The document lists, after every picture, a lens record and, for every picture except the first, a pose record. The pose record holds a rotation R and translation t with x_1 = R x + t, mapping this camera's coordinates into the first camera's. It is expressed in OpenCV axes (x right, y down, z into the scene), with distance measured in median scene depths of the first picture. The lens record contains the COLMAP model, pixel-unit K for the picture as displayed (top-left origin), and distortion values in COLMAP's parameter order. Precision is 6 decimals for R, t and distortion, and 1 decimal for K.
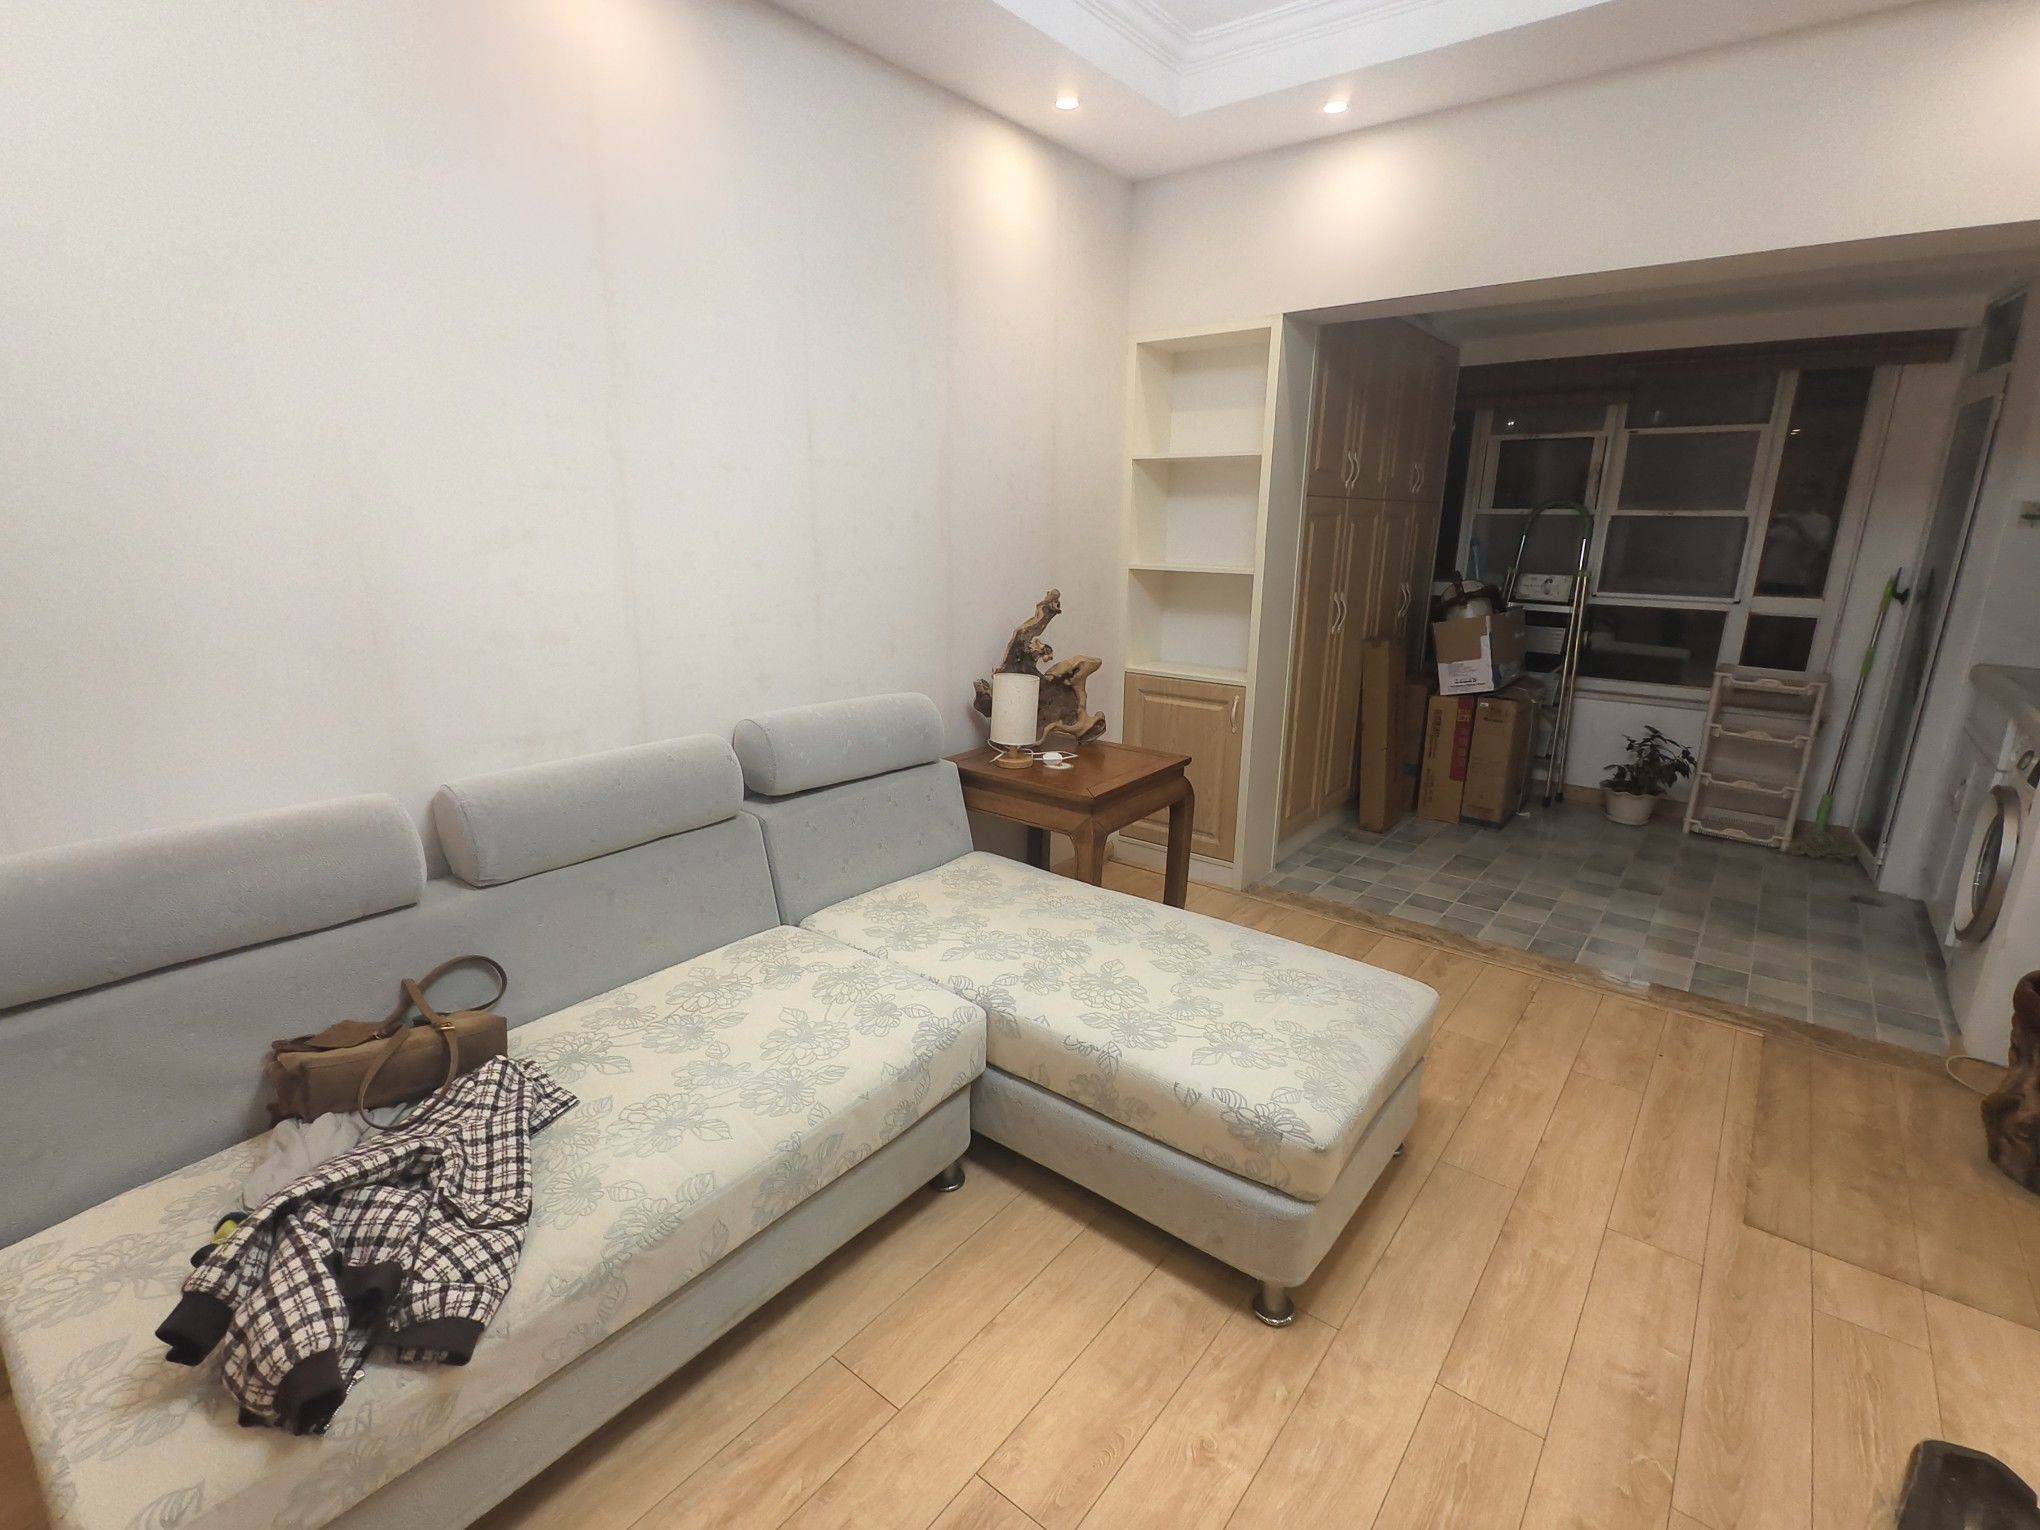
lens RADIAL K [[954.0, 0, 1023.0], [0, 954.0, 777.0], [0, 0, 1]] dist [-0.000590, 0.000492]
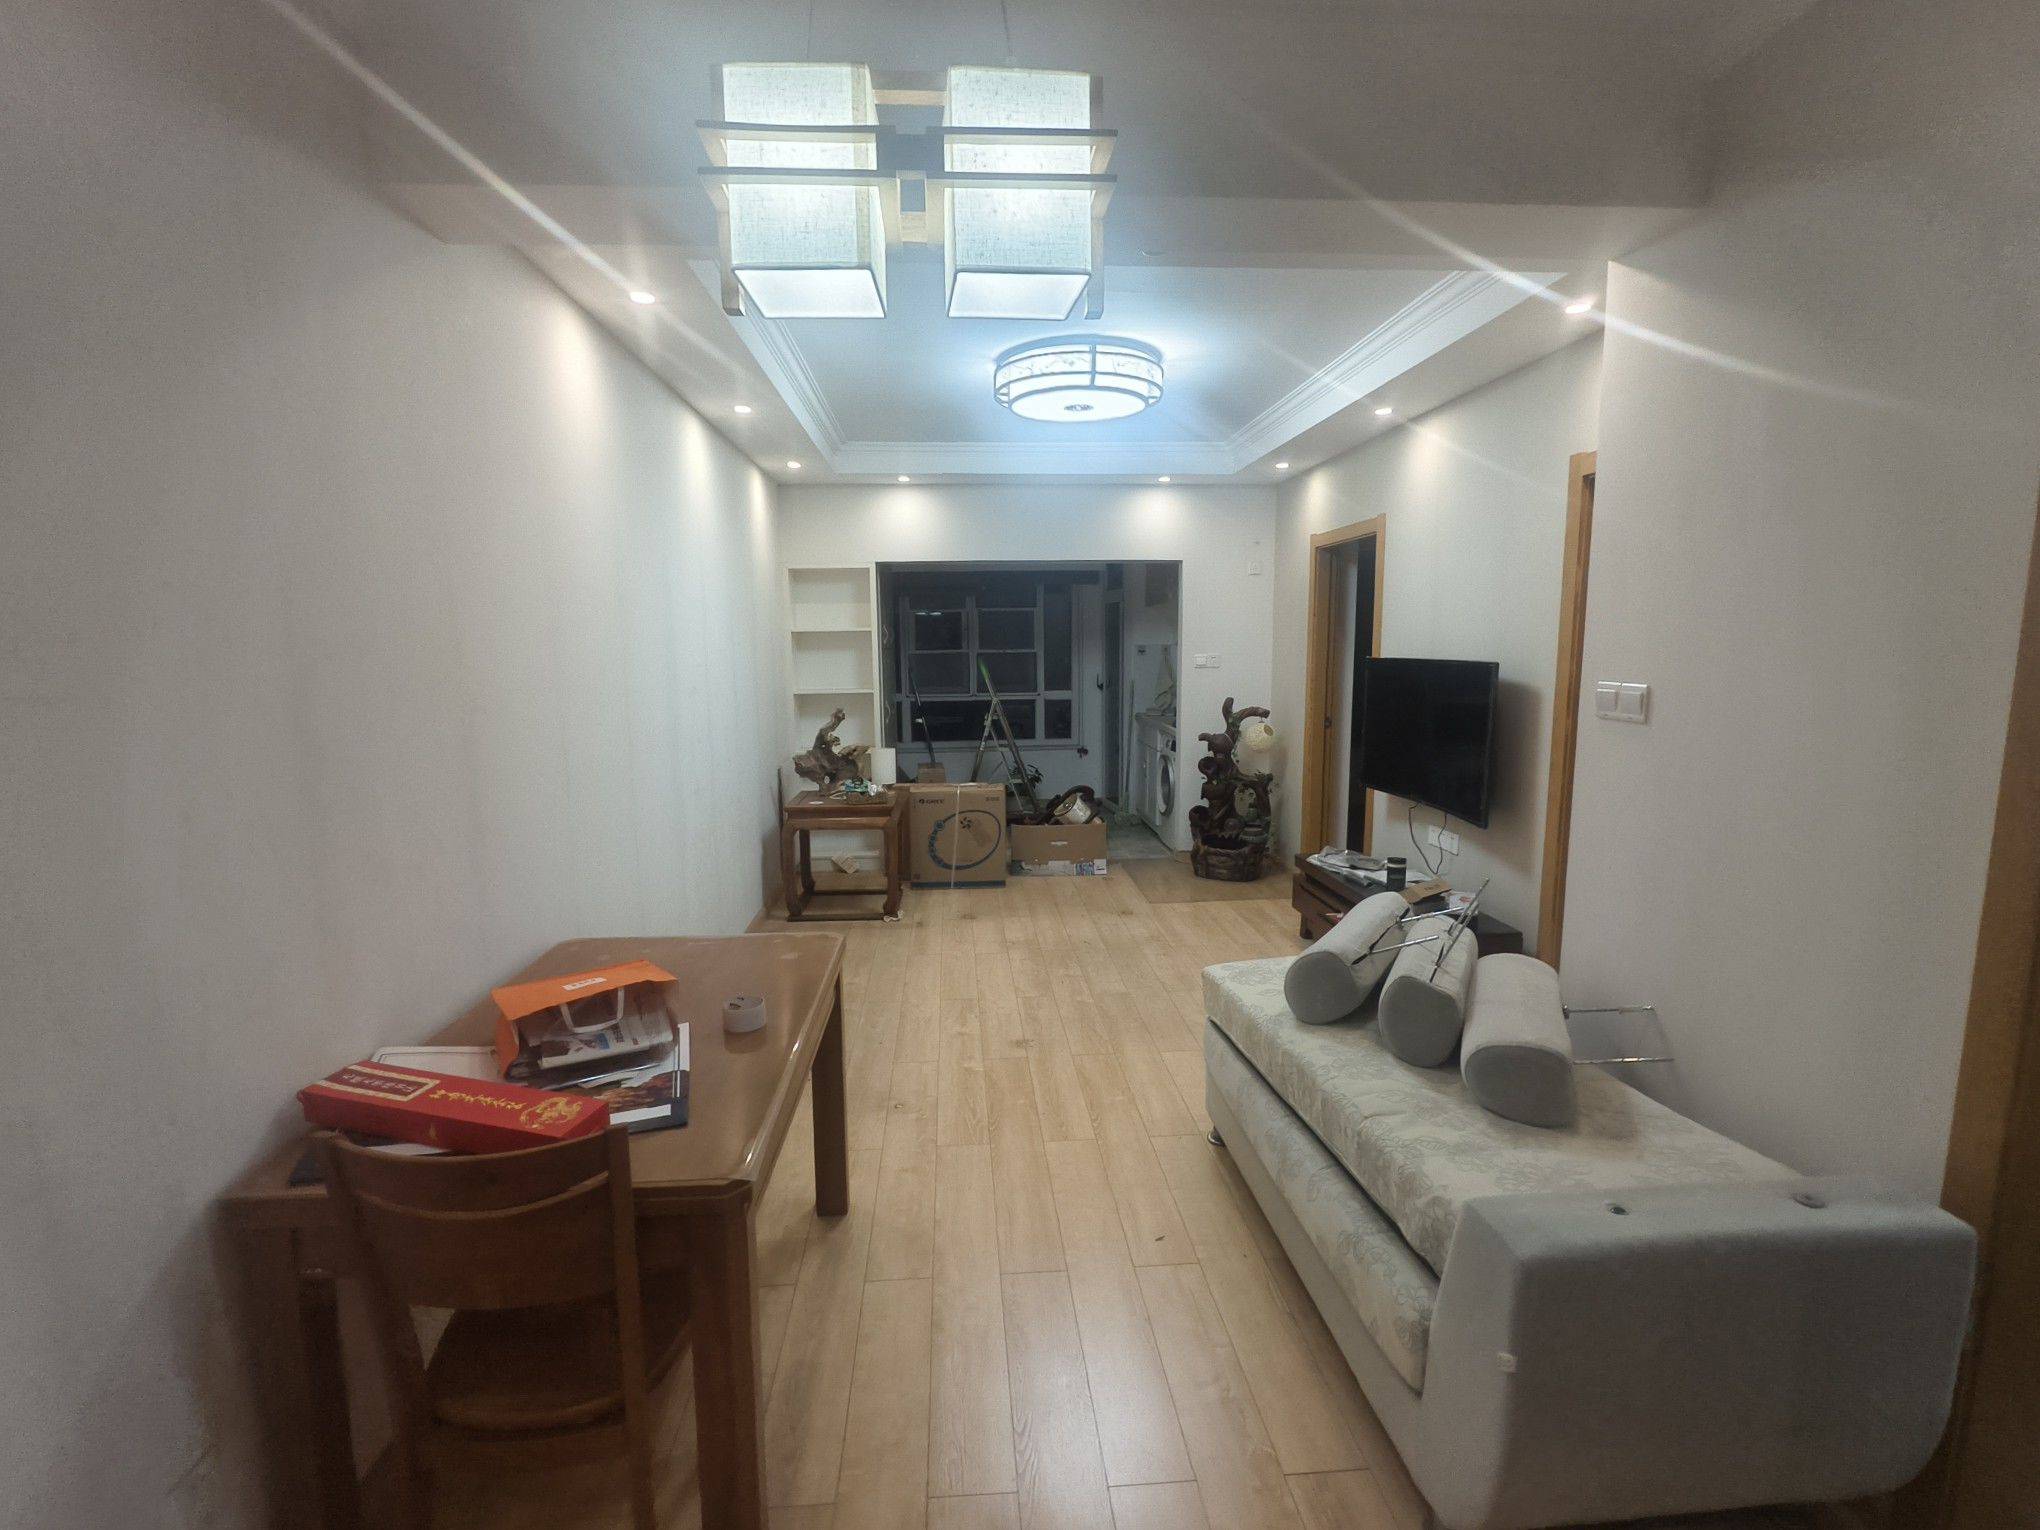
lens RADIAL K [[954.0, 0, 1011.1], [0, 954.0, 779.7], [0, 0, 1]] dist [-0.000590, 0.000492]
pose [[0.738856, -0.120821, 0.662943, -0.679106], [0.197282, 0.979474, -0.041365, 0.064733], [-0.644338, 0.161350, 0.747526, -0.443800]]
